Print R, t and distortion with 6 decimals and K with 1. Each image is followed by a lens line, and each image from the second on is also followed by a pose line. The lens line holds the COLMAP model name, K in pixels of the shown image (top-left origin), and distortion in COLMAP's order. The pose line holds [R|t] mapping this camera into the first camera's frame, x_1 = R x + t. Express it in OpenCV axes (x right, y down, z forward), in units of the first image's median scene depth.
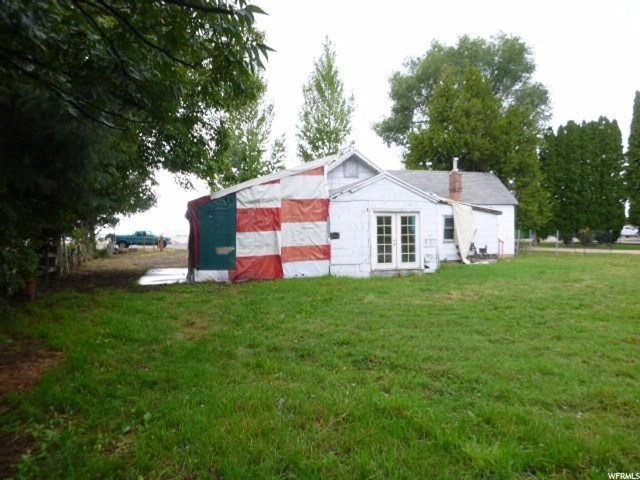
lens RADIAL K [[466.5, 0, 320.1], [0, 466.5, 239.1], [0, 0, 1]] dist [-0.051175, -0.009292]
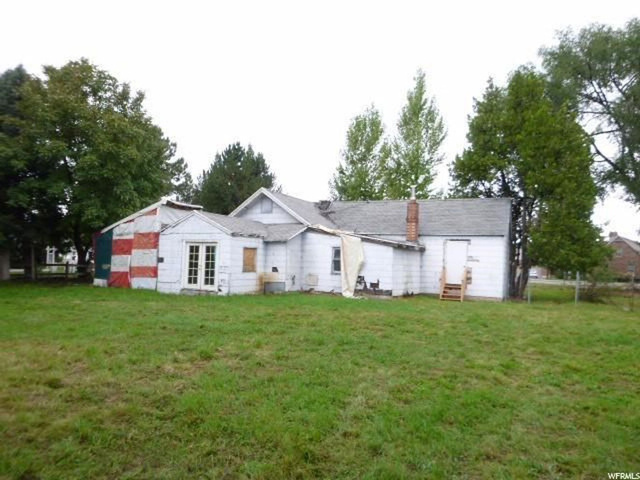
lens RADIAL K [[466.5, 0, 320.2], [0, 466.5, 240.8], [0, 0, 1]] dist [-0.051175, -0.009292]
pose [[0.734032, 0.002229, -0.679112, 1.215484], [-0.047153, 0.997749, -0.047692, -0.019092], [0.677476, 0.067029, 0.732484, 0.325809]]
